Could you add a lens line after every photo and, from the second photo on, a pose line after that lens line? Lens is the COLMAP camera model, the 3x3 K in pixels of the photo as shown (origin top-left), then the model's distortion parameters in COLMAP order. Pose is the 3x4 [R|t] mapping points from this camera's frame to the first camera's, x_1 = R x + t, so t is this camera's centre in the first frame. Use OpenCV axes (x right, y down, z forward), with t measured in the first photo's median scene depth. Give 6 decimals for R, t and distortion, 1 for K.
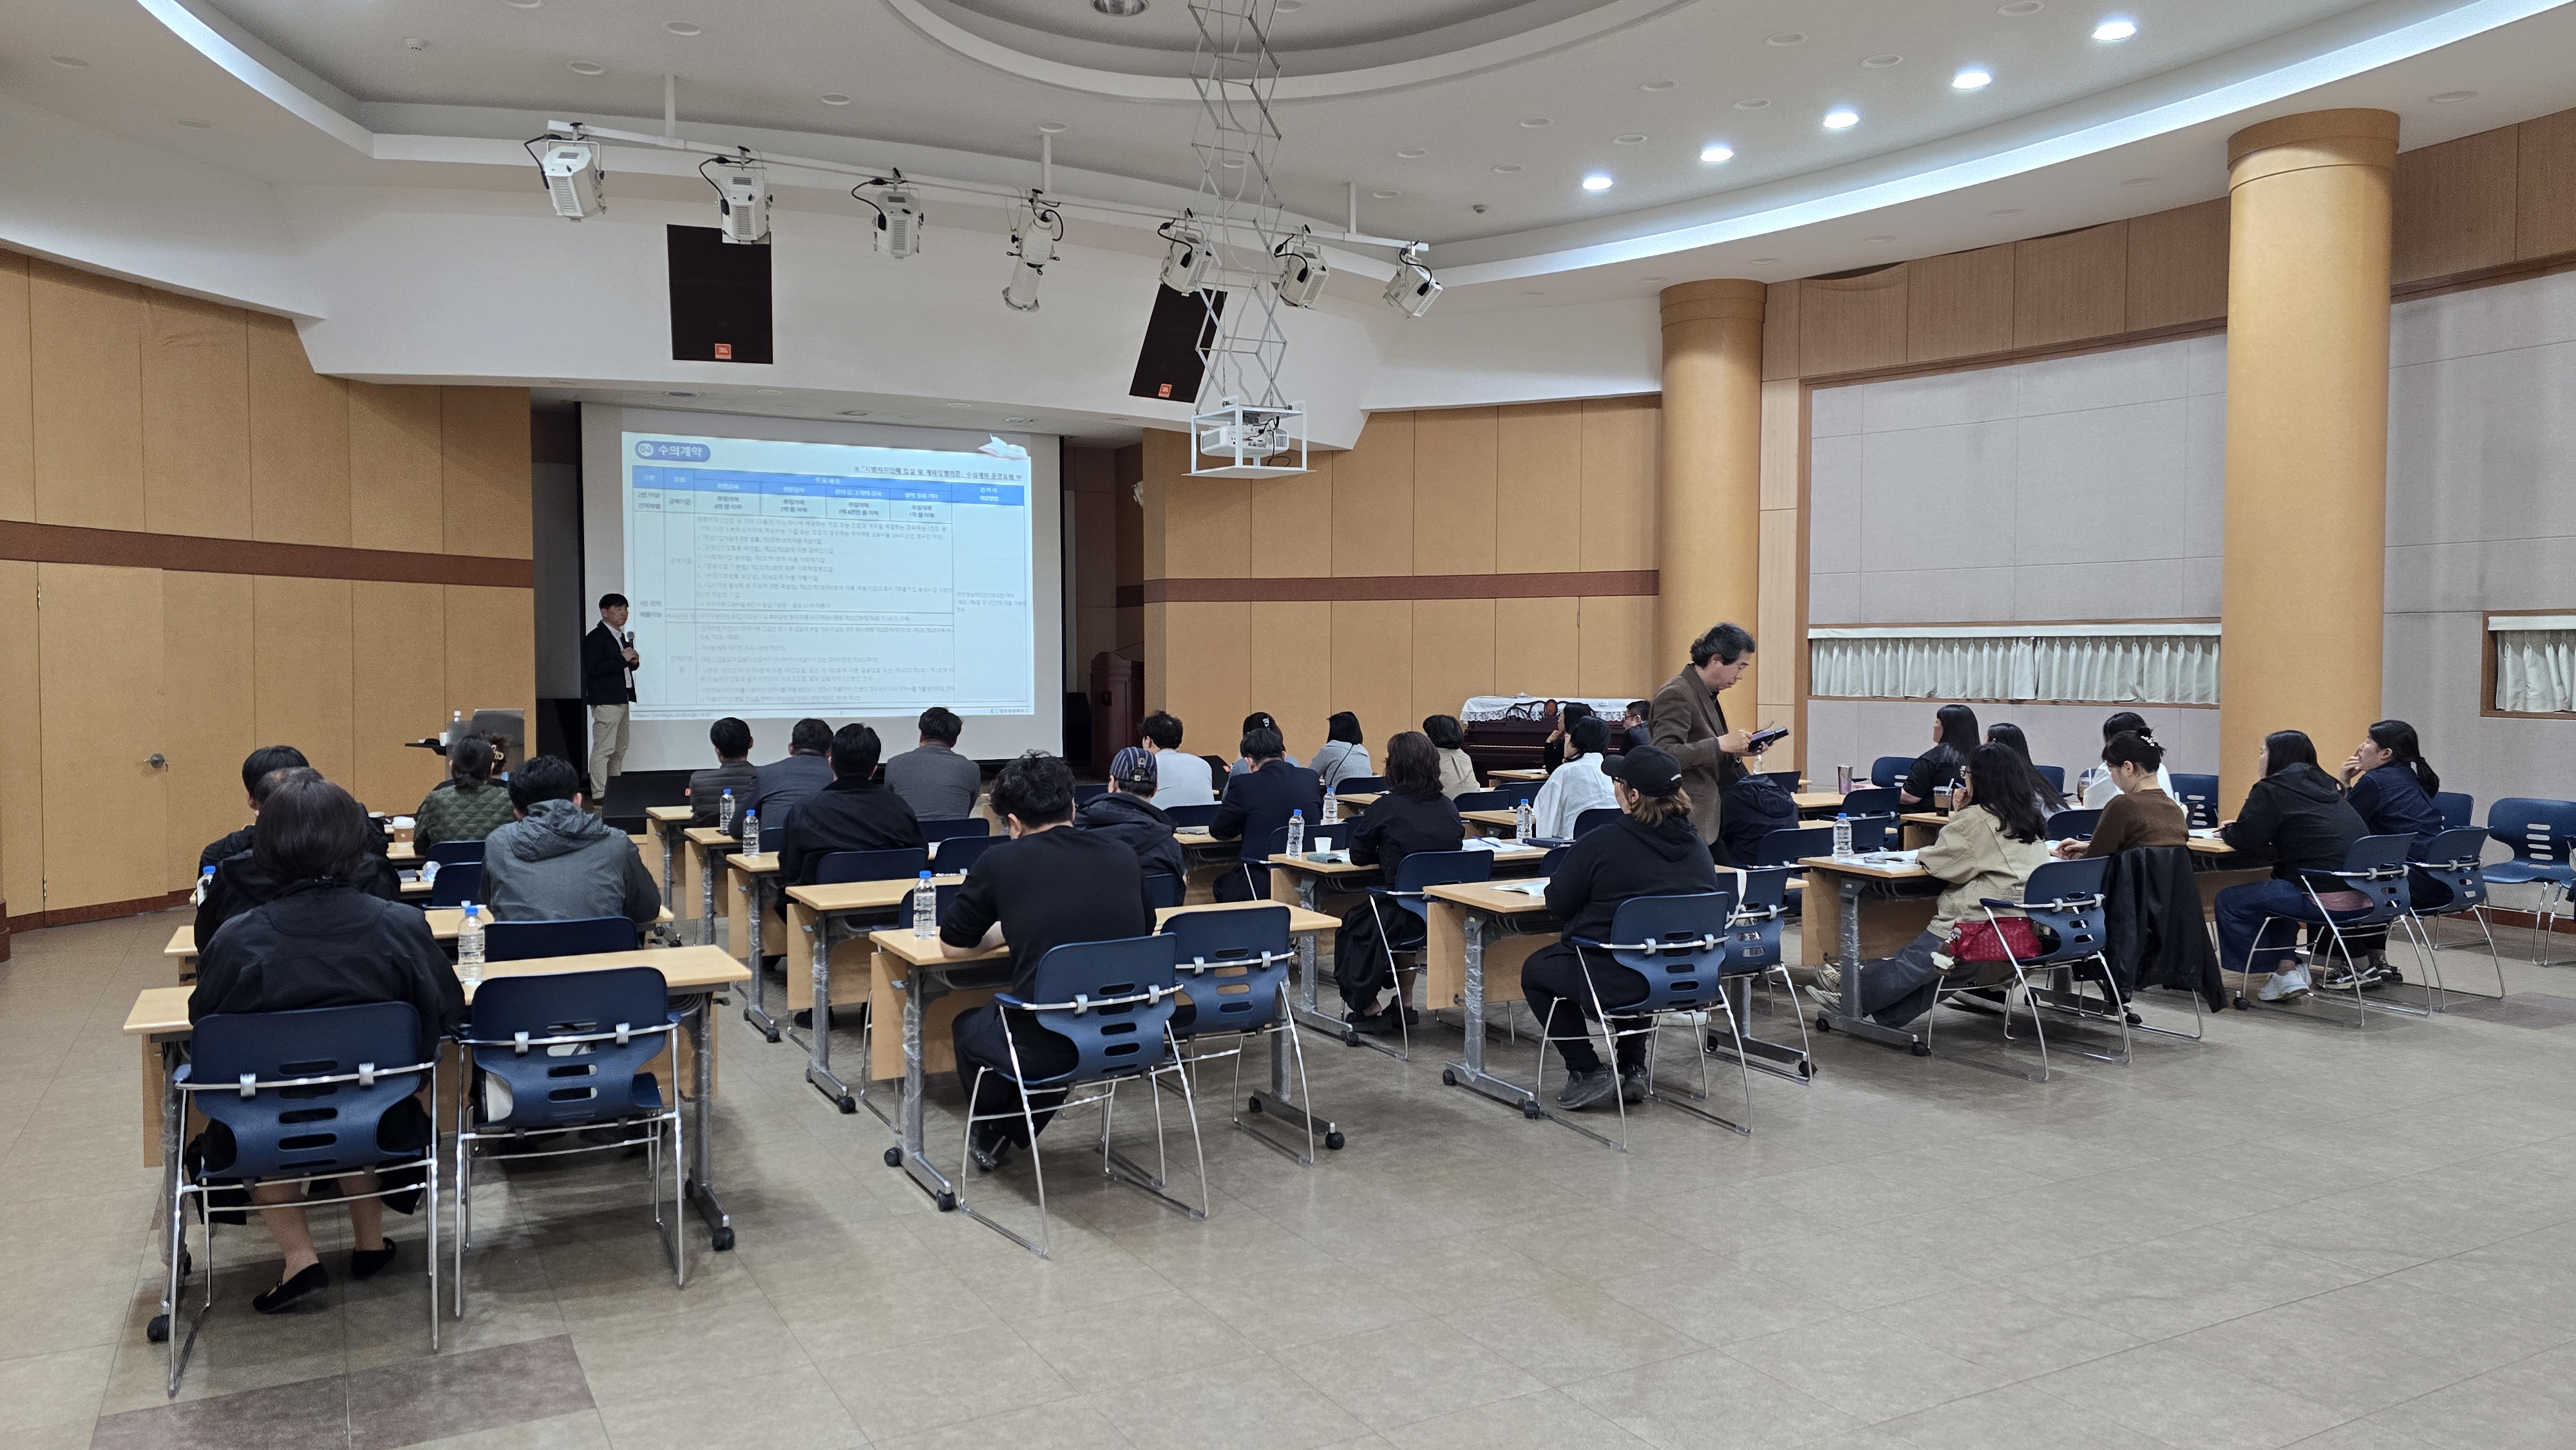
lens RADIAL K [[1738.4, 0, 1264.1], [0, 1738.4, 704.5], [0, 0, 1]] dist [0.101860, -0.116735]
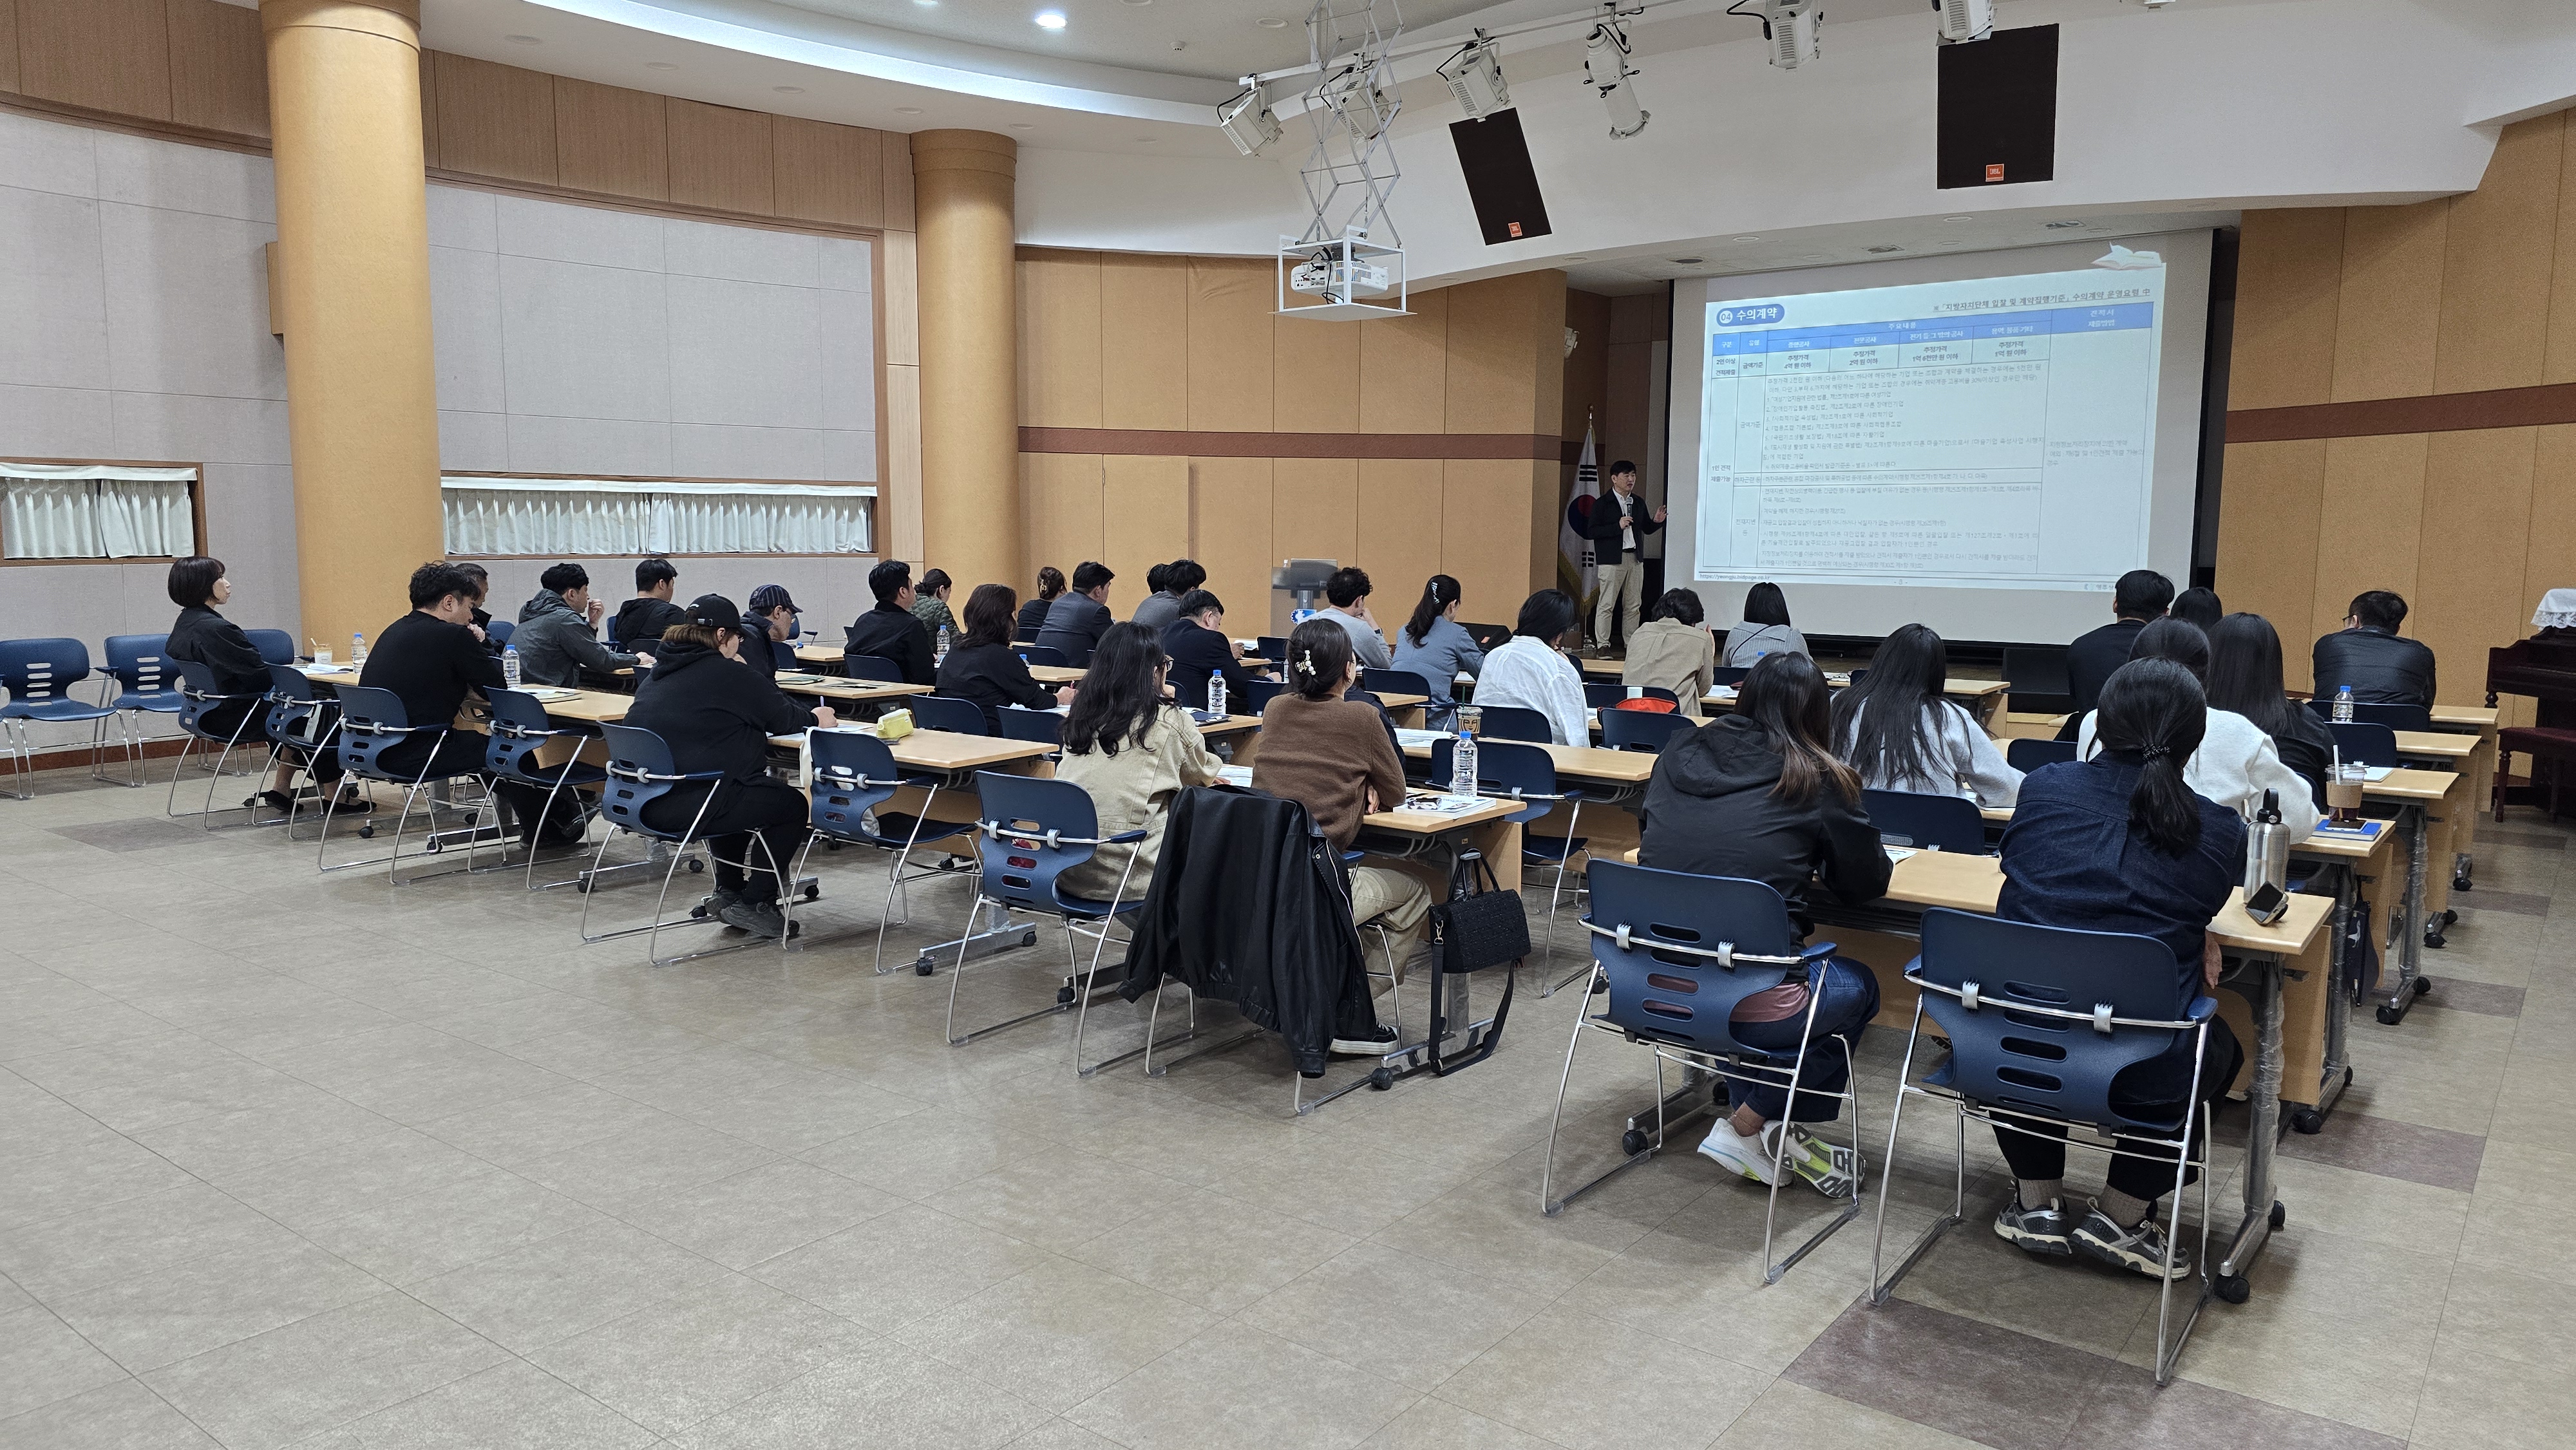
lens RADIAL K [[1738.4, 0, 1264.1], [0, 1738.4, 704.5], [0, 0, 1]] dist [0.101860, -0.116735]
pose [[0.386330, 0.098759, -0.917058, 0.565245], [-0.033558, 0.995098, 0.093026, -0.006585], [0.921750, -0.005164, 0.387751, 0.392220]]
